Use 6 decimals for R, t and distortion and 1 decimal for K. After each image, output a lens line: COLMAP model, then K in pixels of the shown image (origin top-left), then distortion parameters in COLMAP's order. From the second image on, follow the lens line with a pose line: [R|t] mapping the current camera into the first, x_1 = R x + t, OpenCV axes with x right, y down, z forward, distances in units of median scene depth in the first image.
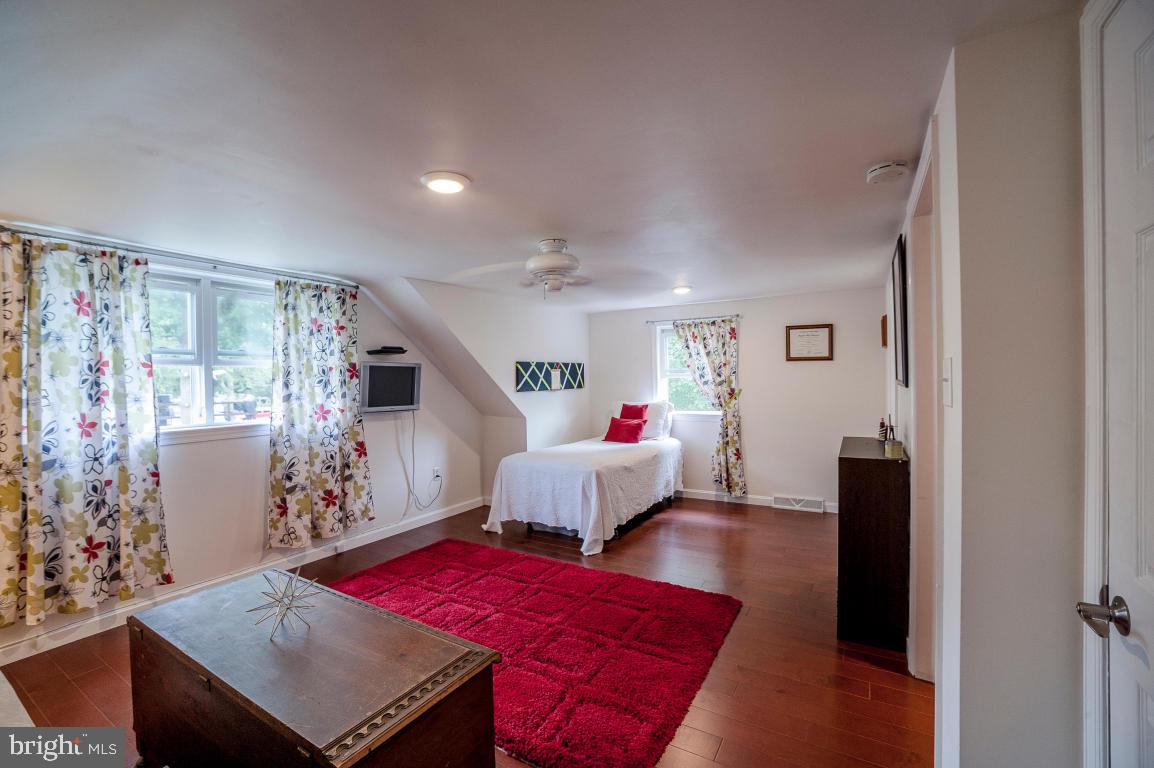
lens RADIAL K [[500.1, 0, 565.7], [0, 500.1, 387.6], [0, 0, 1]] dist [-0.074189, 0.022951]
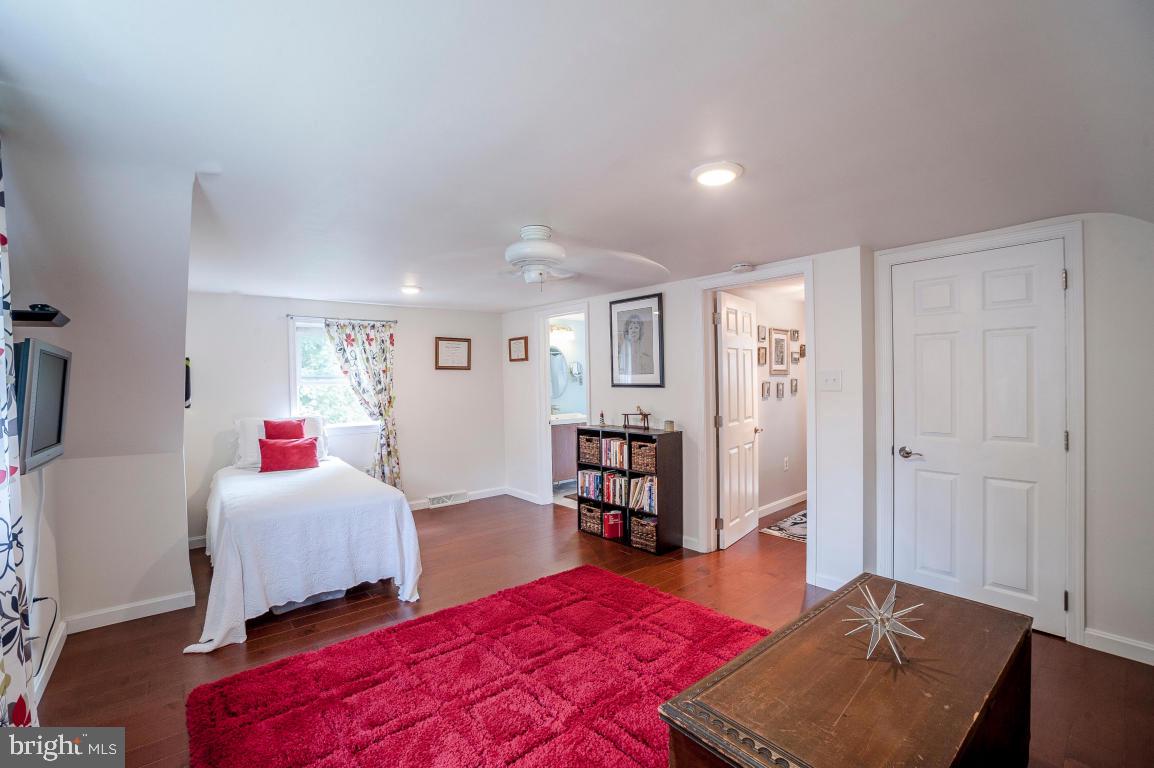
lens RADIAL K [[500.1, 0, 565.7], [0, 500.1, 387.6], [0, 0, 1]] dist [-0.074189, 0.022951]
pose [[0.322914, -0.003154, 0.946423, -0.481658], [0.029456, 0.999543, -0.006719, 0.001304], [-0.945970, 0.030048, 0.322859, 0.376989]]
